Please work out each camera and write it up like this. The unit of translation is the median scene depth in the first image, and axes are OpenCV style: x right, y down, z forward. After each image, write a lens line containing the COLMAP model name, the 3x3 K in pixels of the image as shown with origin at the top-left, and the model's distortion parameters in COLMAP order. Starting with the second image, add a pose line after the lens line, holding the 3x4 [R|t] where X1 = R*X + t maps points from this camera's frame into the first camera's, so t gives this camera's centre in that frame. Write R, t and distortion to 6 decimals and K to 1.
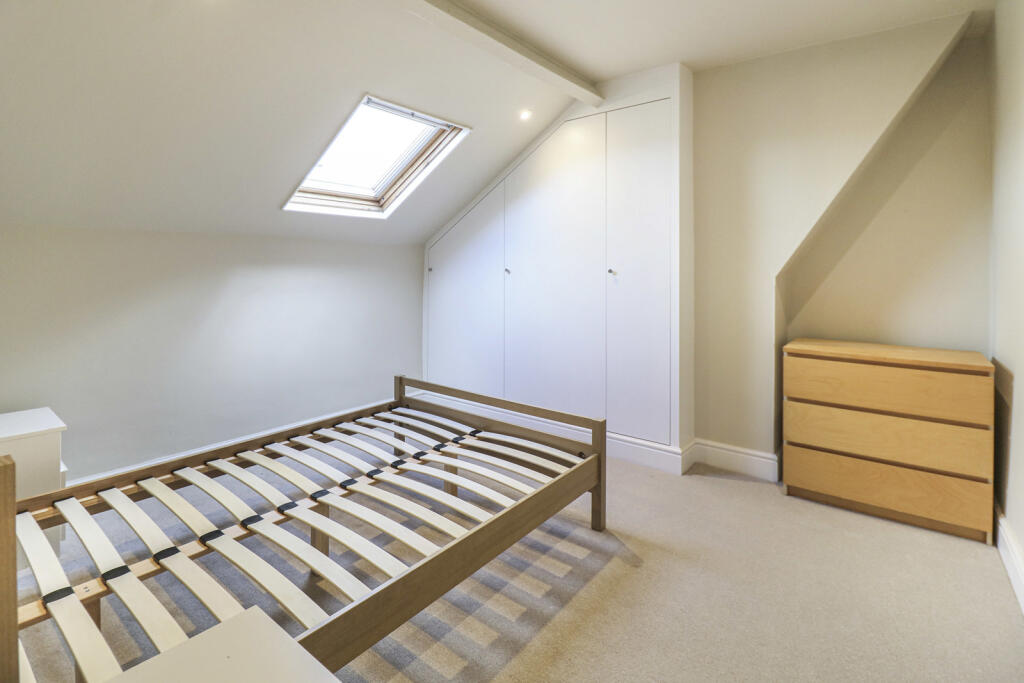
lens RADIAL K [[497.9, 0, 514.6], [0, 497.9, 309.9], [0, 0, 1]] dist [-0.000889, -0.000006]
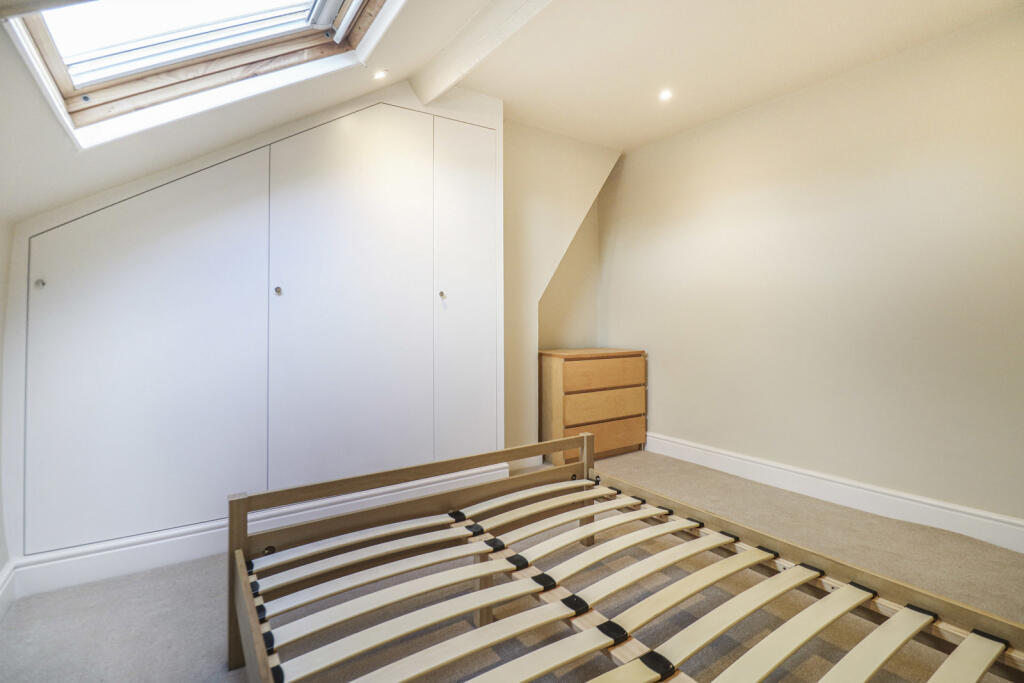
lens RADIAL K [[487.1, 0, 512.0], [0, 487.1, 341.5], [0, 0, 1]] dist [-0.000356, 0.000223]
pose [[0.301297, -0.047514, 0.952346, -0.606732], [0.090666, 0.995660, 0.020991, -0.000670], [-0.949210, 0.080021, 0.304297, 0.620628]]
